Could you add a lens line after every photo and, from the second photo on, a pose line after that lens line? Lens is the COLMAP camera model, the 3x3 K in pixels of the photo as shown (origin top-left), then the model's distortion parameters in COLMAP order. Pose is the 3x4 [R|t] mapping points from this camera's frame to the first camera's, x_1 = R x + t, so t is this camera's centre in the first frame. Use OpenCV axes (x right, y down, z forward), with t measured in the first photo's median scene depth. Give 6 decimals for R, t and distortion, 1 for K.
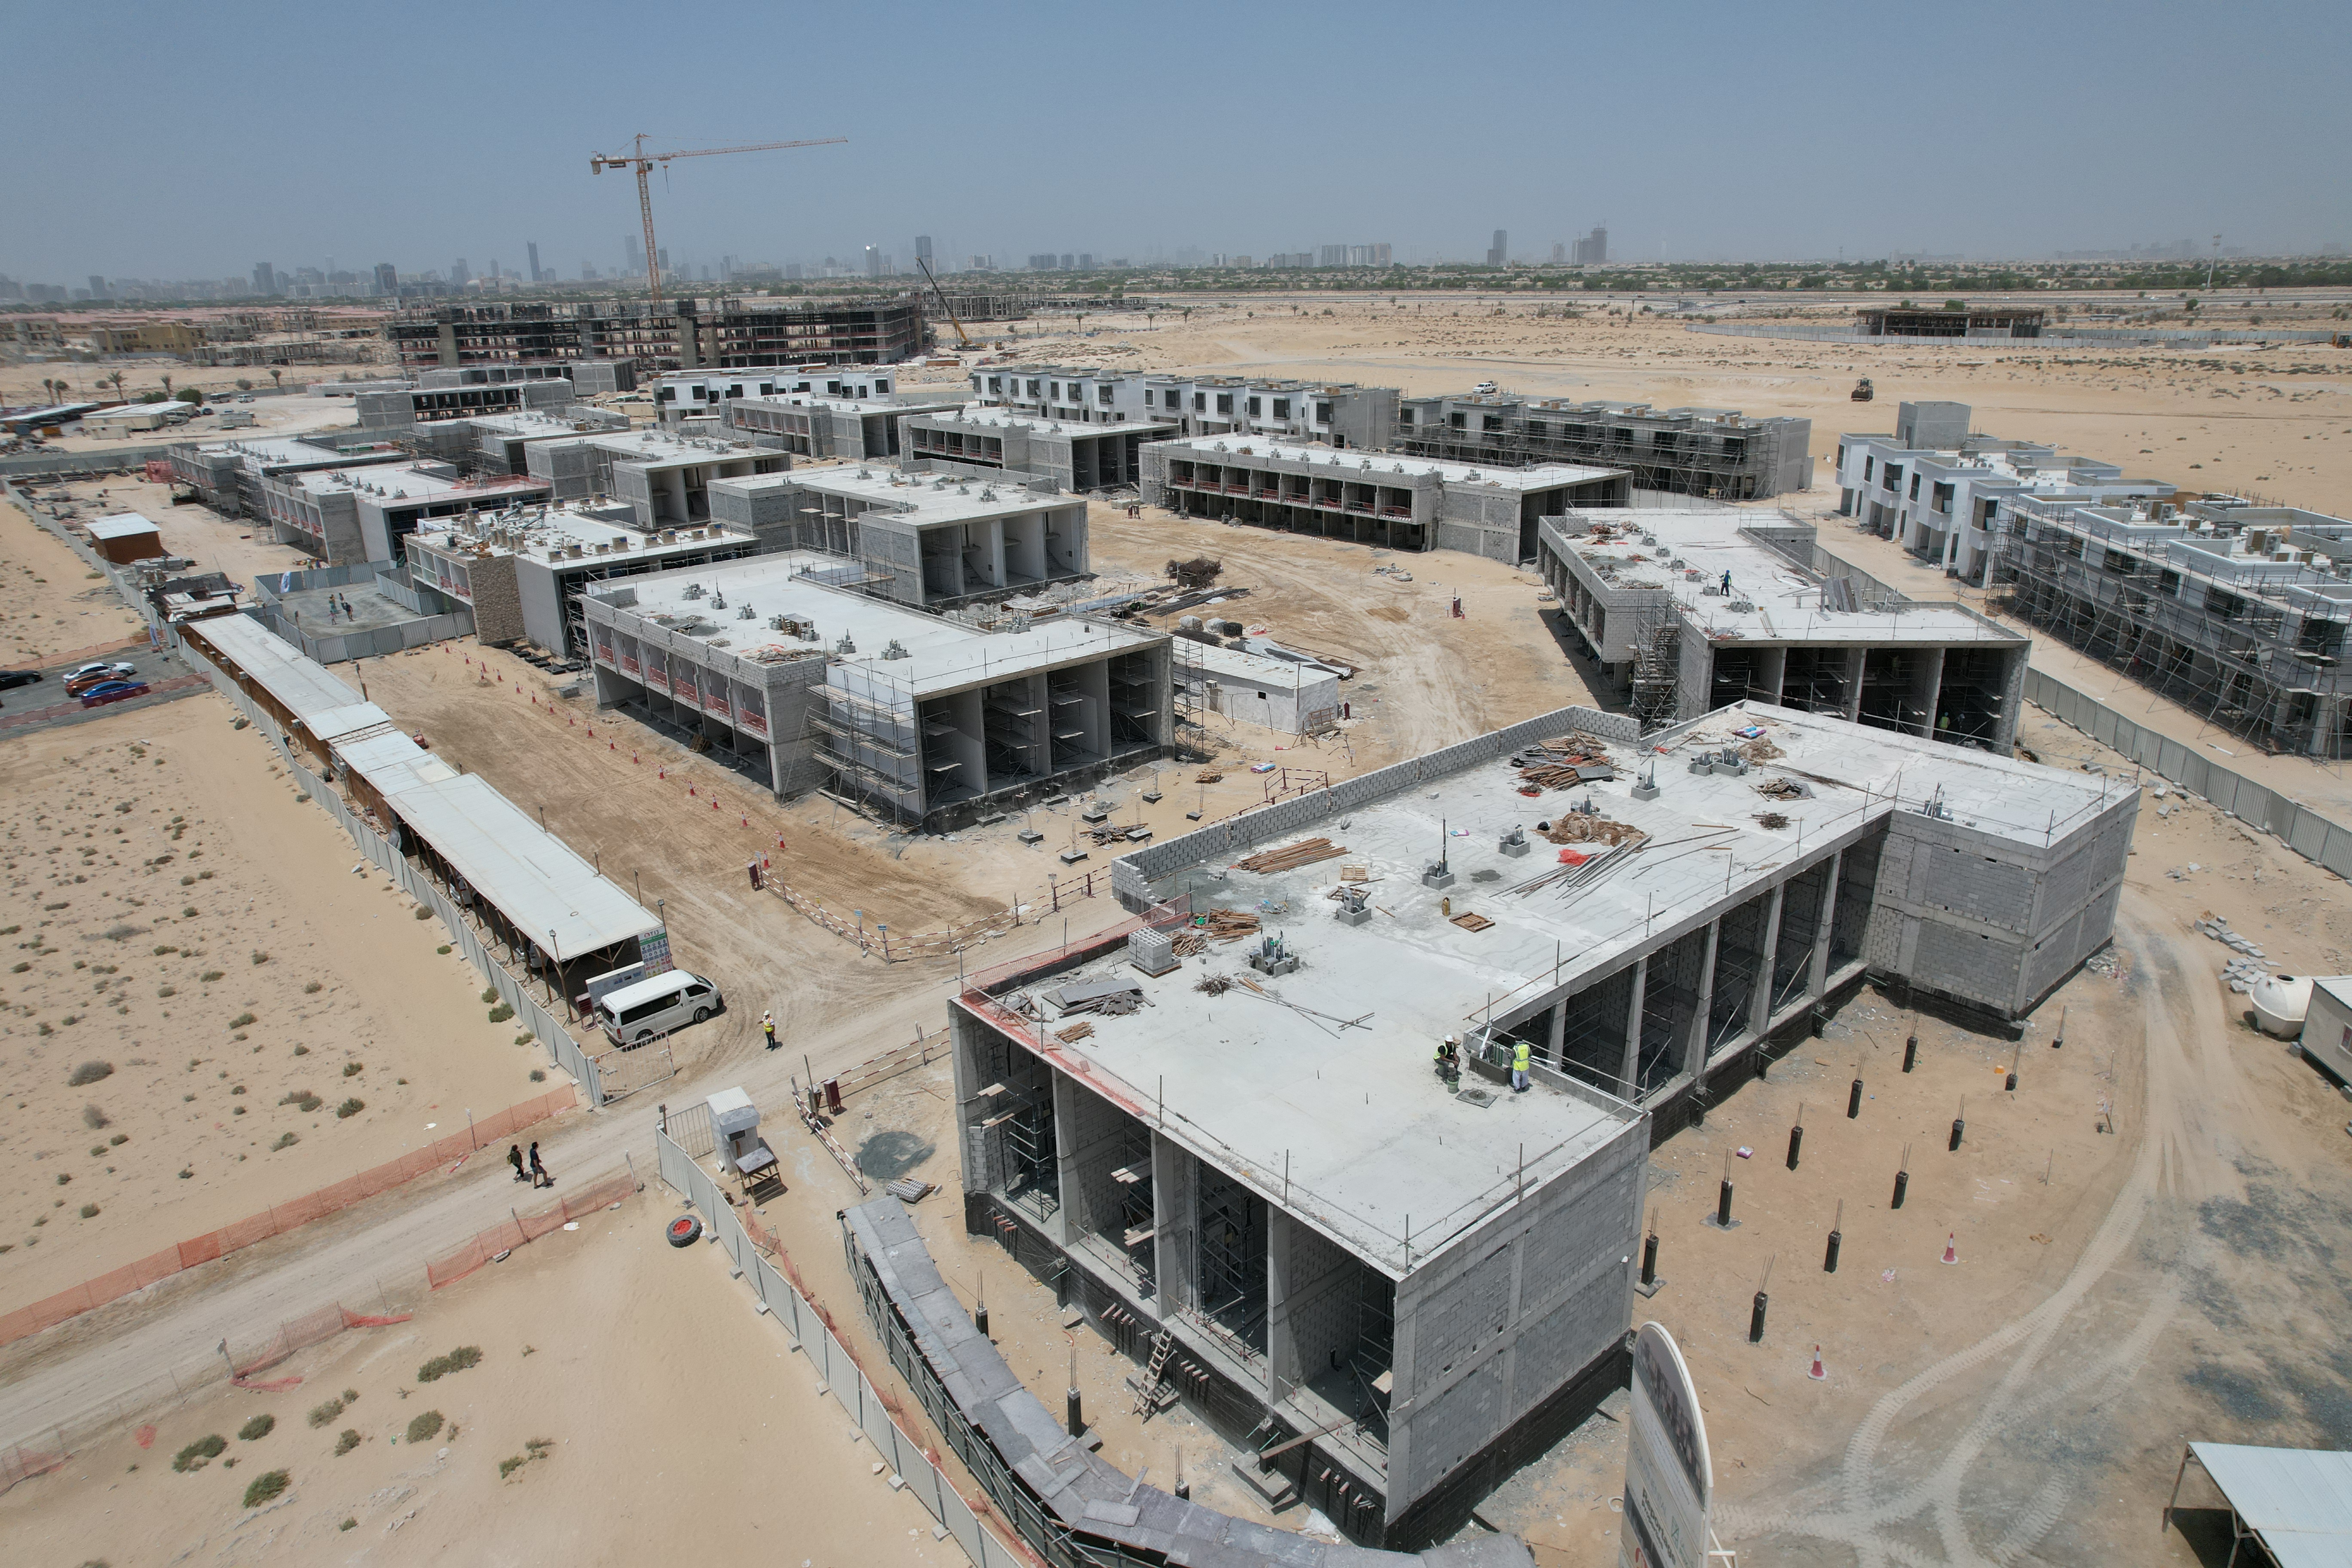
lens RADIAL K [[1469.0, 0, 1176.0], [0, 1469.0, 784.0], [0, 0, 1]] dist [-0.066457, 0.047715]
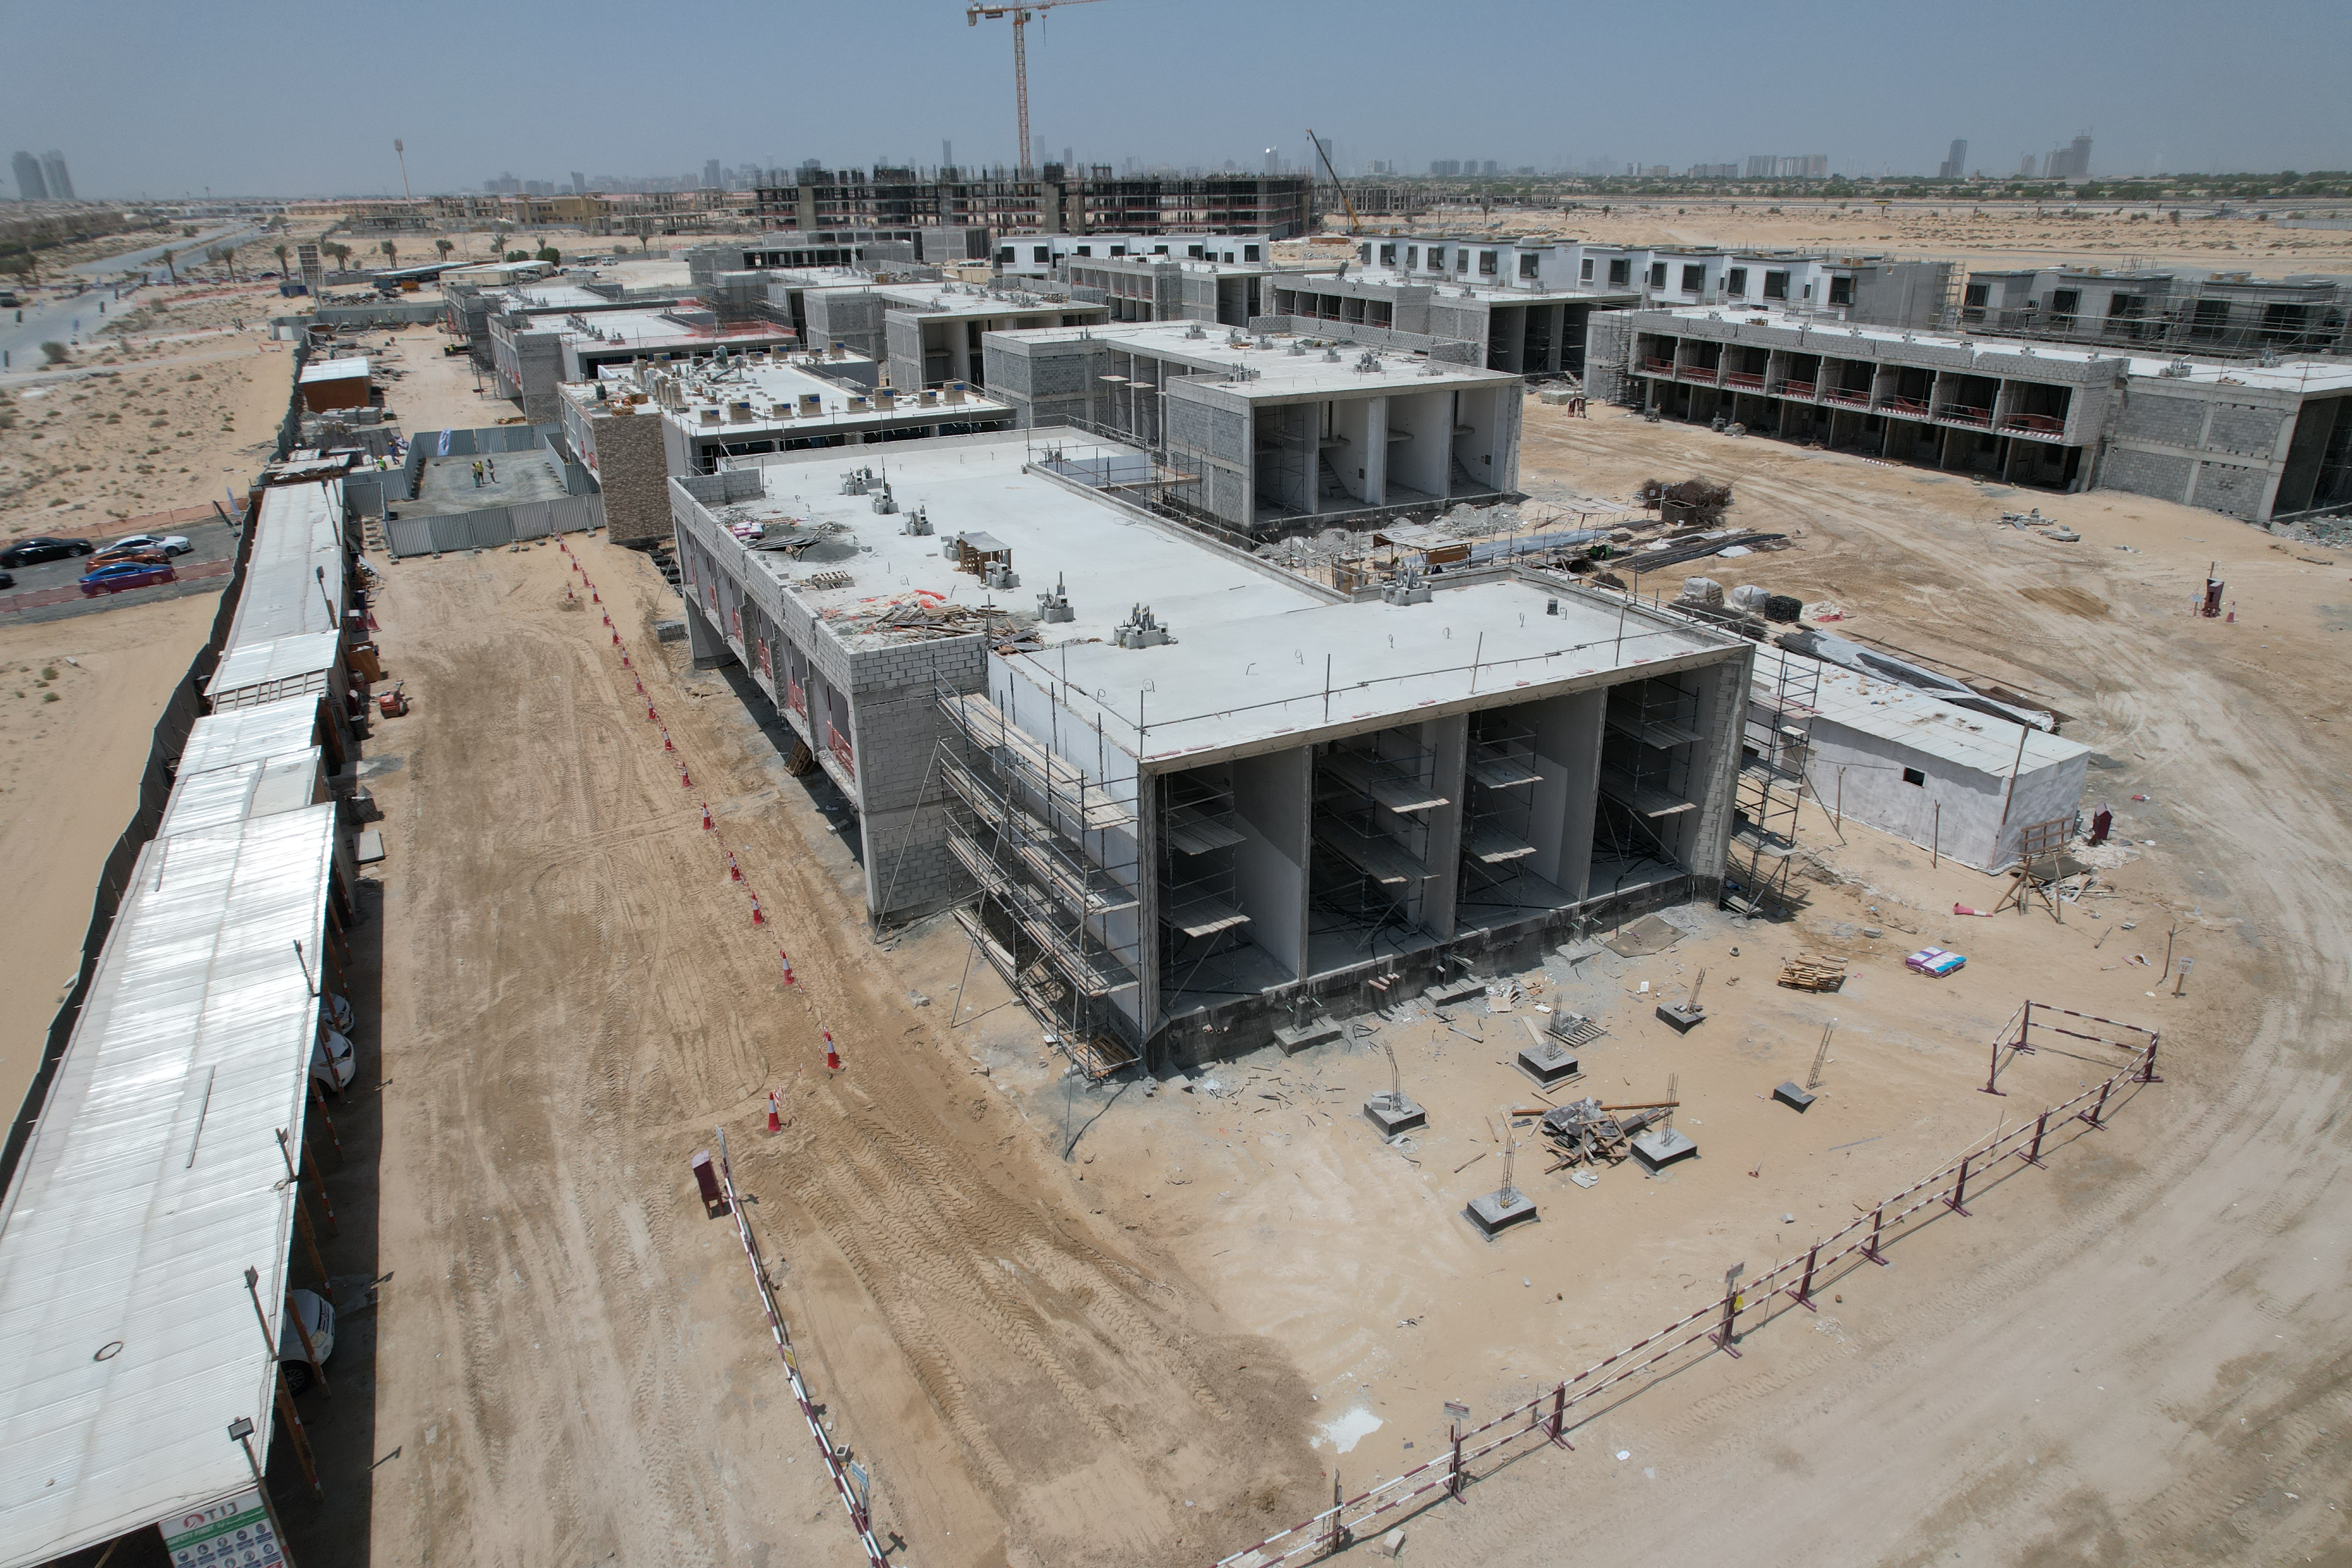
lens RADIAL K [[1469.0, 0, 1176.0], [0, 1469.0, 784.0], [0, 0, 1]] dist [-0.066457, 0.047715]
pose [[0.967763, 0.103740, -0.229504, -0.044659], [-0.090661, 0.993636, 0.066843, -0.048442], [0.234978, -0.043881, 0.971010, 0.355894]]
